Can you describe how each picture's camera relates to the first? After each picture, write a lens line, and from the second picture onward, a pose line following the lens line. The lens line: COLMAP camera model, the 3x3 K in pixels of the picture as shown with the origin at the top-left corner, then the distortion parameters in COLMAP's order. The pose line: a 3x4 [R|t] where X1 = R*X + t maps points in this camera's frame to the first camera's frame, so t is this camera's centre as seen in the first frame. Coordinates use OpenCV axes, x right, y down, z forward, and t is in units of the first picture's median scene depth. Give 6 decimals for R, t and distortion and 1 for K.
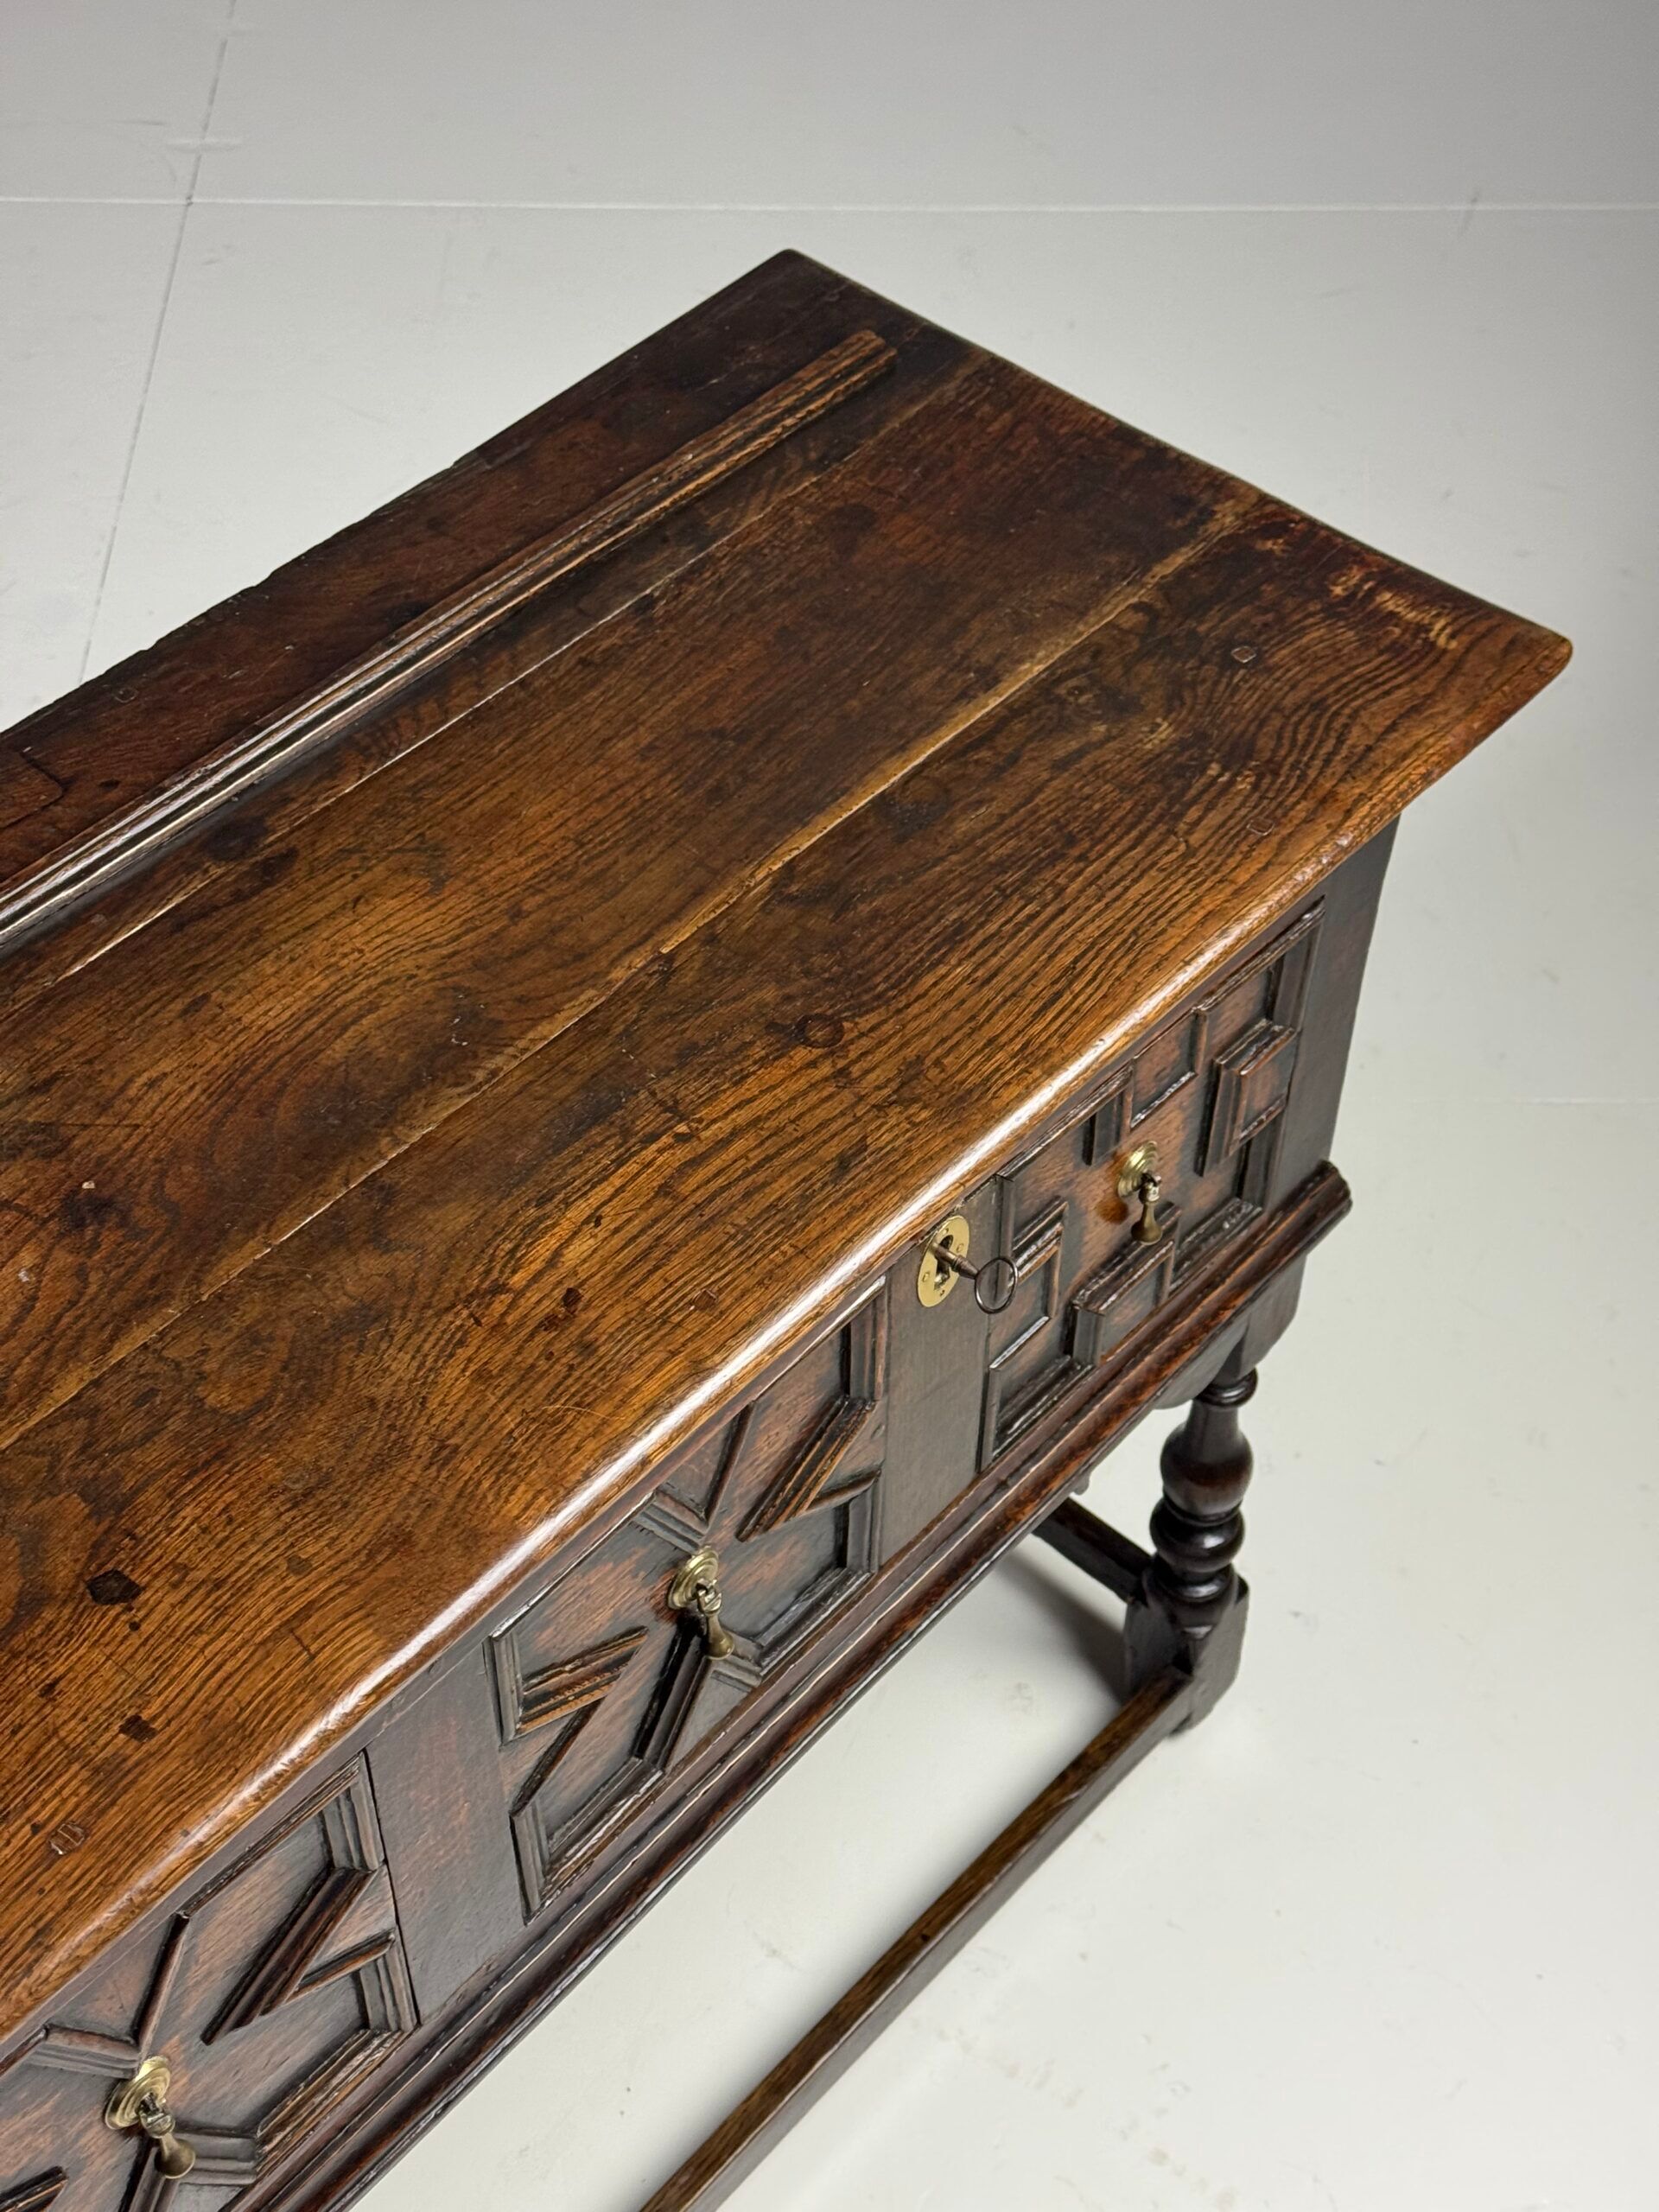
lens RADIAL K [[3102.3, 0, 829.5], [0, 3102.3, 1106.0], [0, 0, 1]] dist [0.159822, -0.067665]
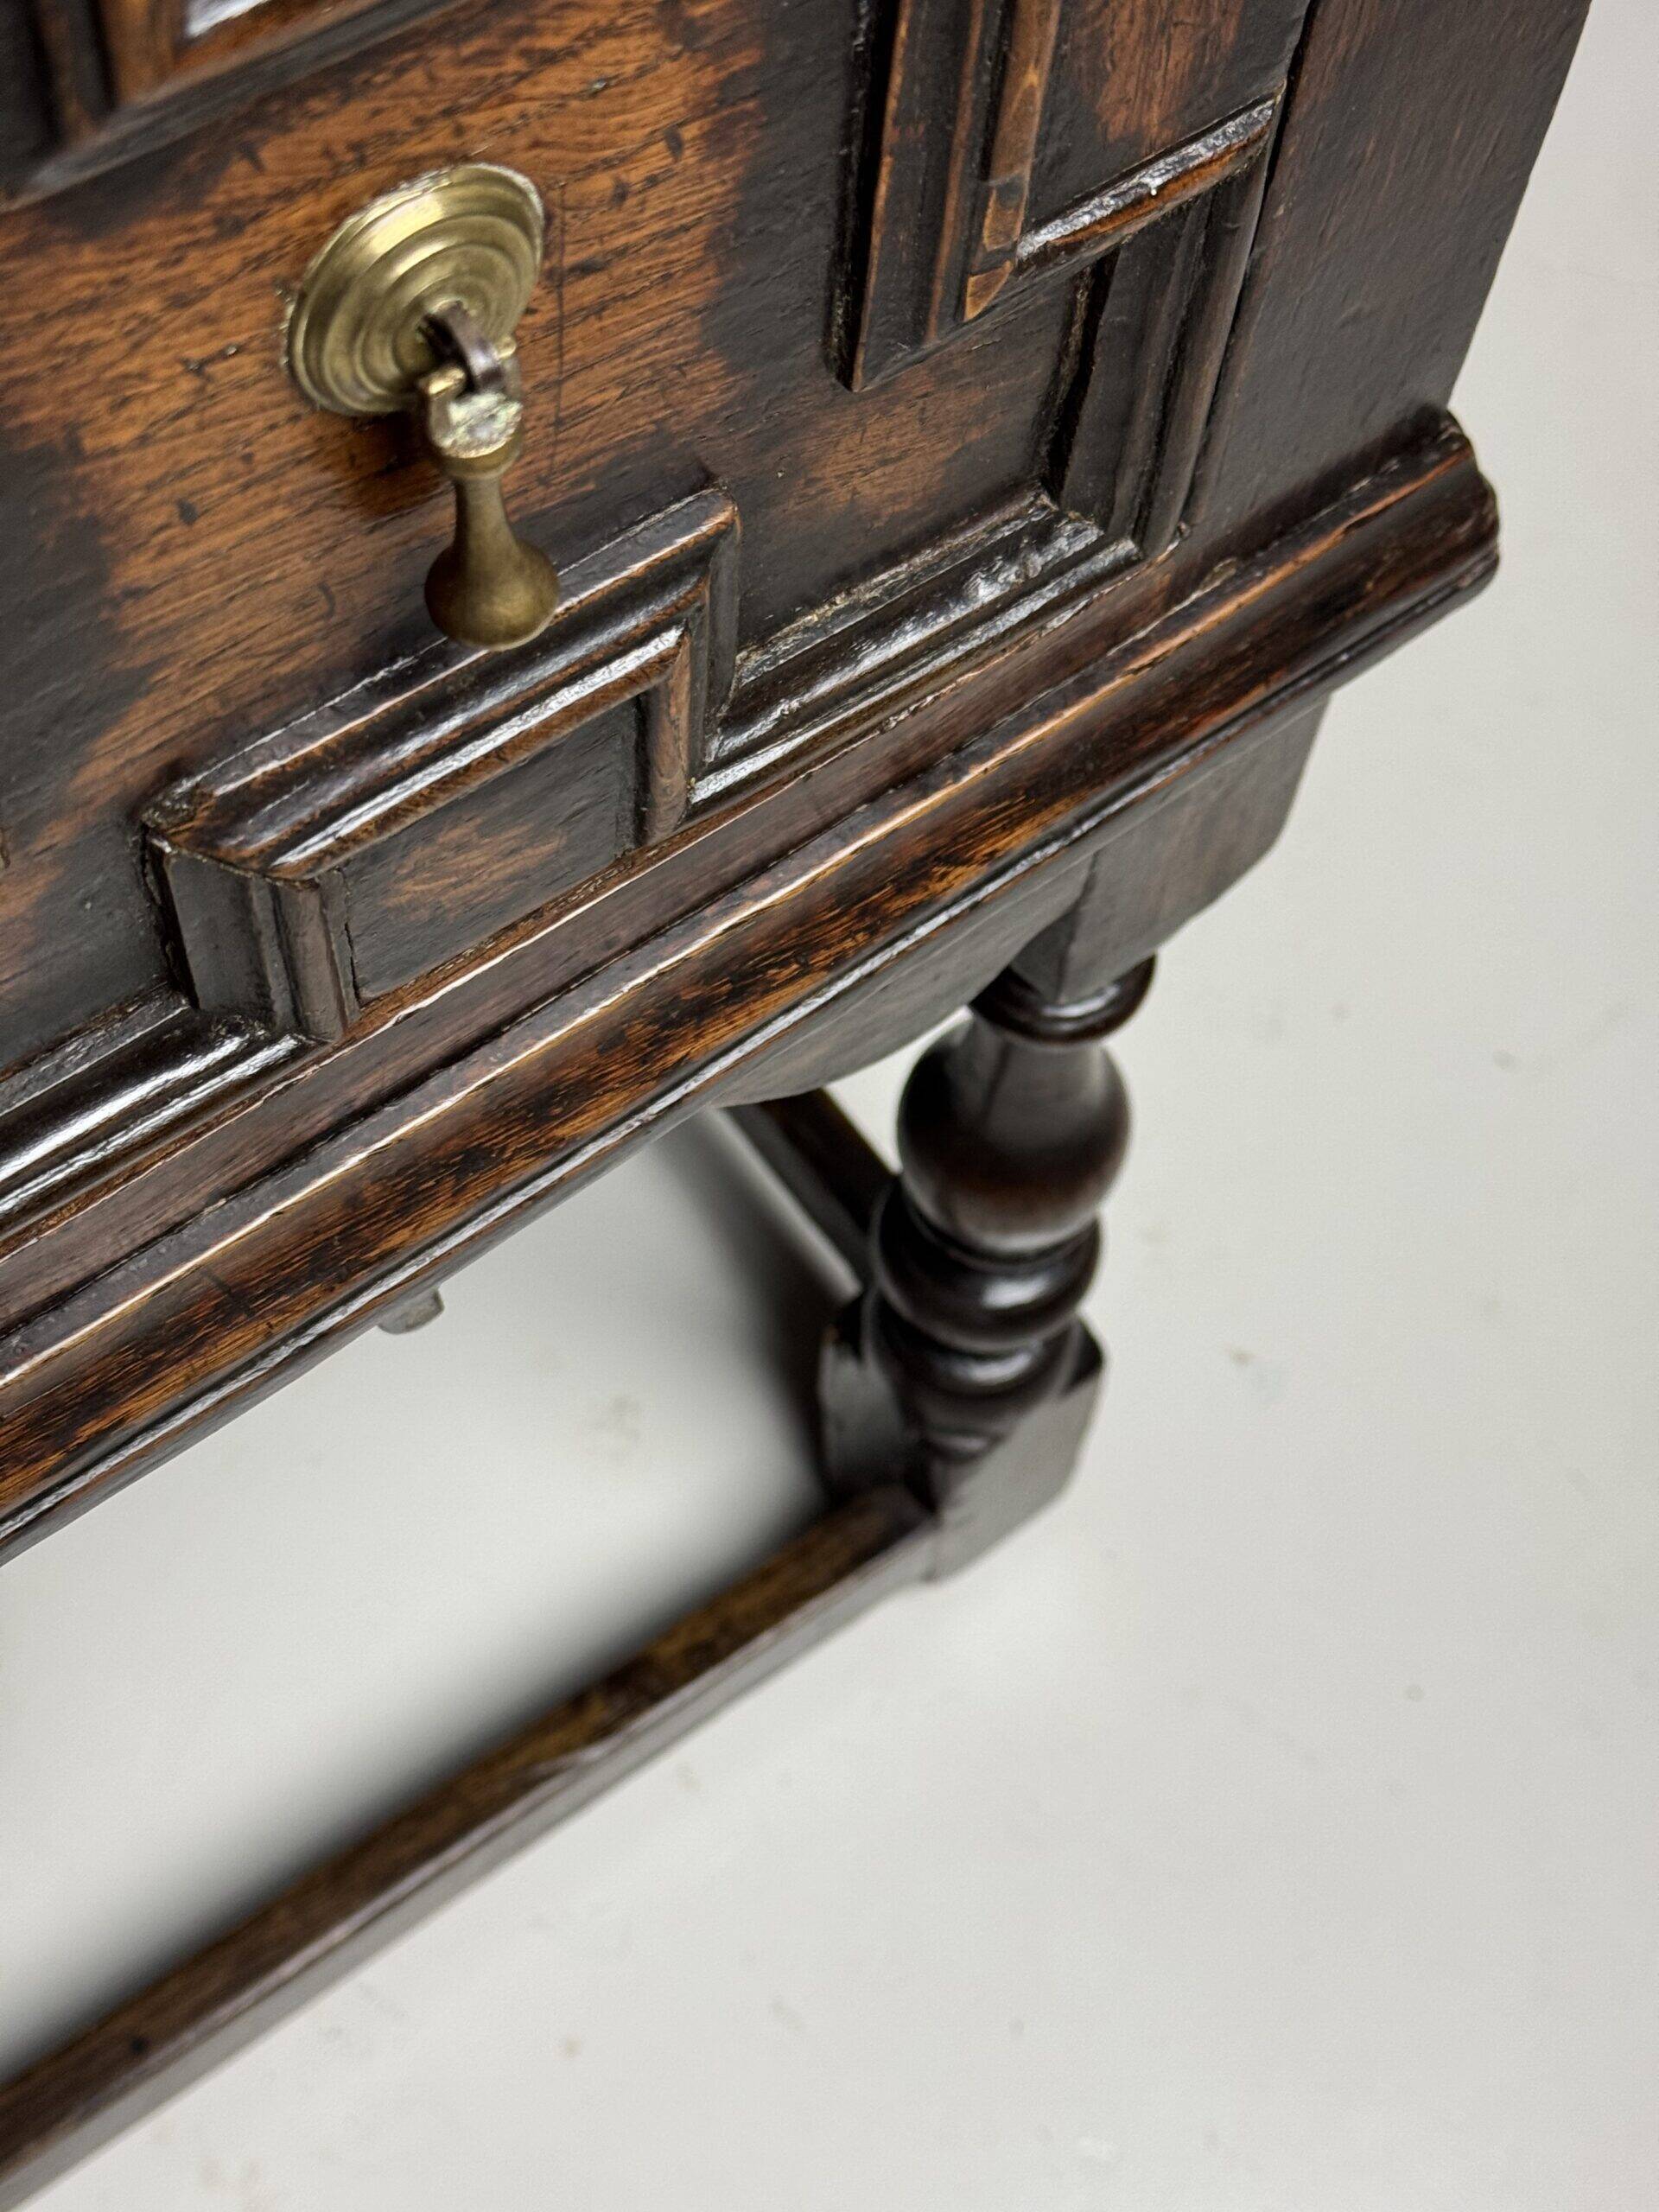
lens RADIAL K [[3102.3, 0, 829.5], [0, 3102.3, 1106.0], [0, 0, 1]] dist [0.159822, -0.067665]
pose [[0.978799, 0.198431, -0.050764, 0.162338], [-0.176859, 0.943812, 0.279178, 0.008845], [0.103310, -0.264281, 0.958897, 0.855698]]
